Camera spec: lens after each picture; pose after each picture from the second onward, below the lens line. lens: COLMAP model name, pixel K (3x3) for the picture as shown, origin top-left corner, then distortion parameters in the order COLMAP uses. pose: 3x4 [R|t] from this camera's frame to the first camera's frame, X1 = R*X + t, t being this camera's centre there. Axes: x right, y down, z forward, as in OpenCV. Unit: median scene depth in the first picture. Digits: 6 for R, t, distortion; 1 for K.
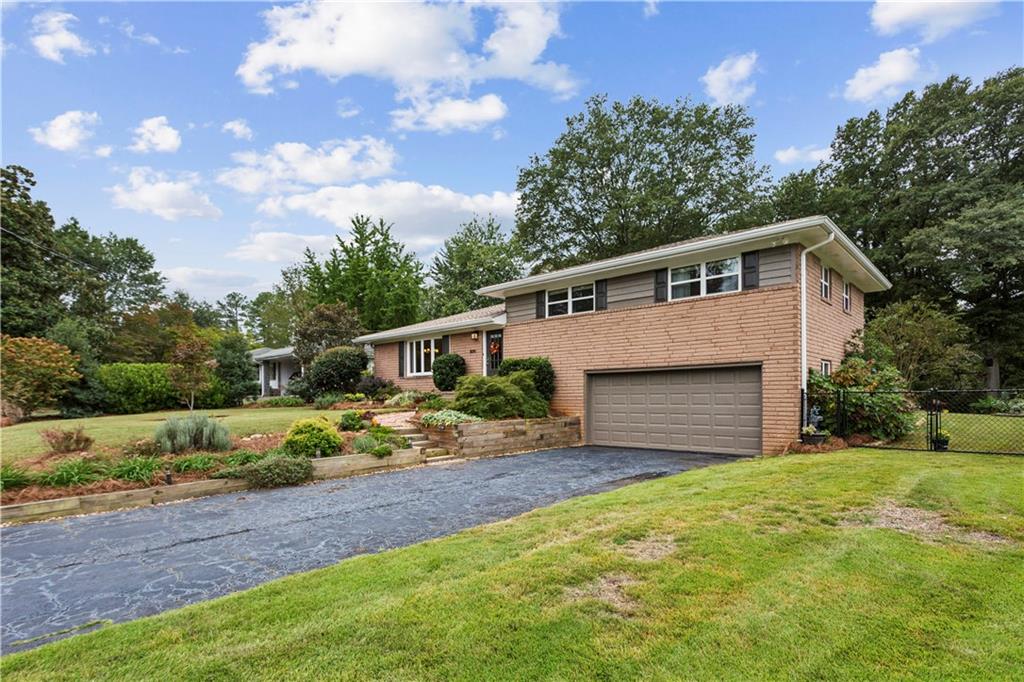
lens RADIAL K [[502.4, 0, 511.0], [0, 502.4, 390.7], [0, 0, 1]] dist [0.000073, 0.003046]
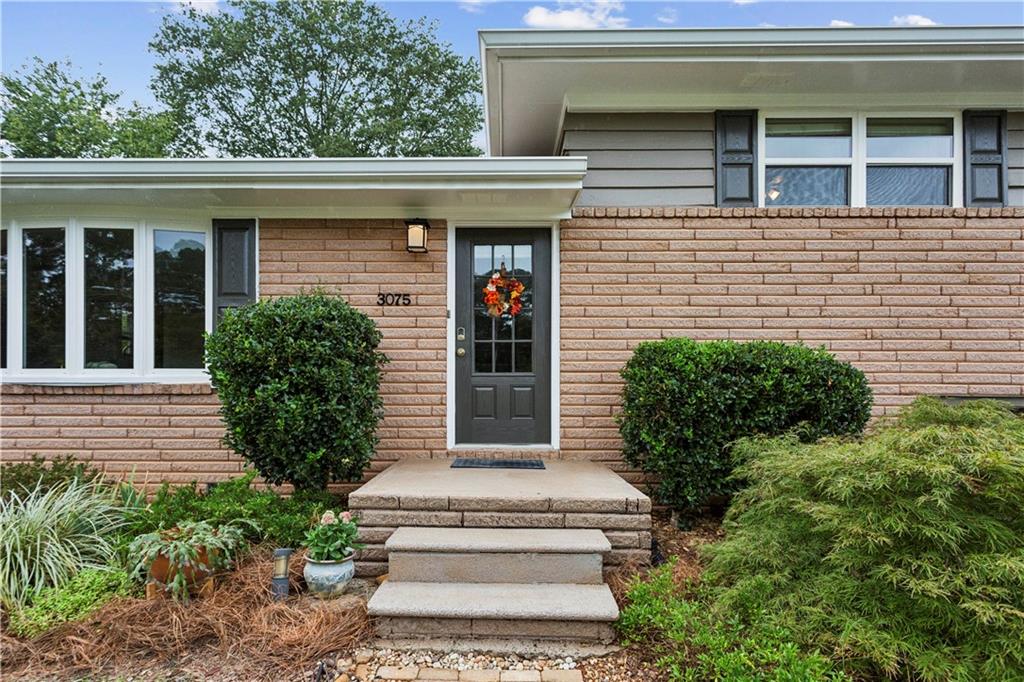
lens RADIAL K [[502.4, 0, 497.9], [0, 502.4, 384.7], [0, 0, 1]] dist [0.000073, 0.003046]
pose [[0.740481, 0.016601, 0.671872, -0.199489], [-0.015855, 0.999848, -0.007231, -0.032974], [-0.671890, -0.005298, 0.740632, 0.754981]]
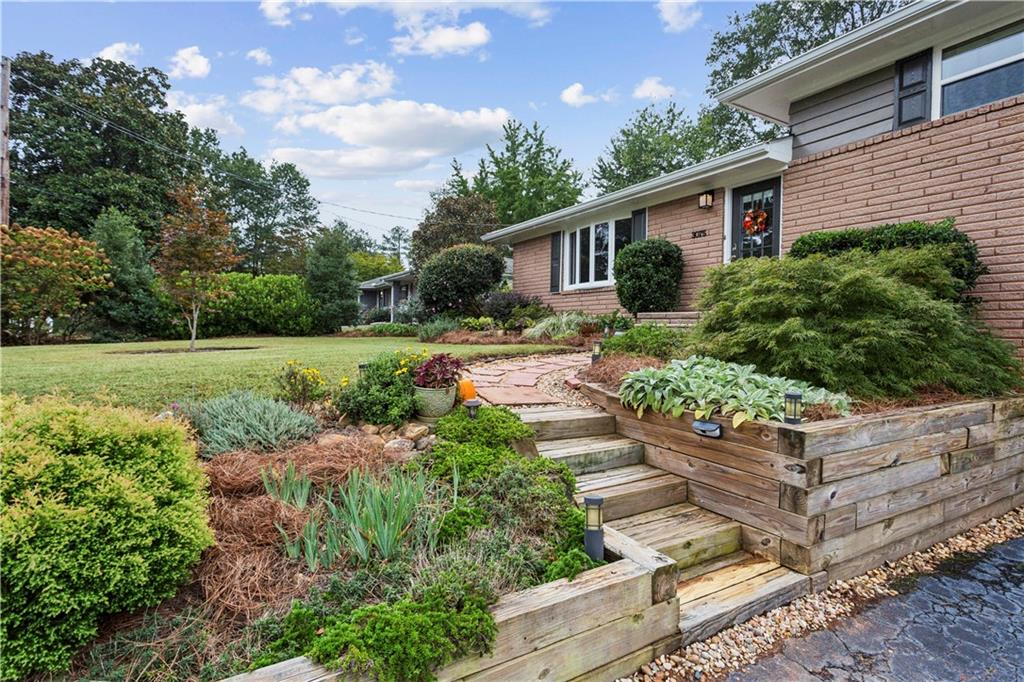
lens RADIAL K [[502.4, 0, 517.8], [0, 502.4, 326.9], [0, 0, 1]] dist [0.000073, 0.003046]
pose [[0.959336, 0.023294, -0.281305, -0.102498], [-0.023011, 0.999726, 0.004312, 0.014237], [0.281328, 0.002337, 0.959609, 0.465262]]
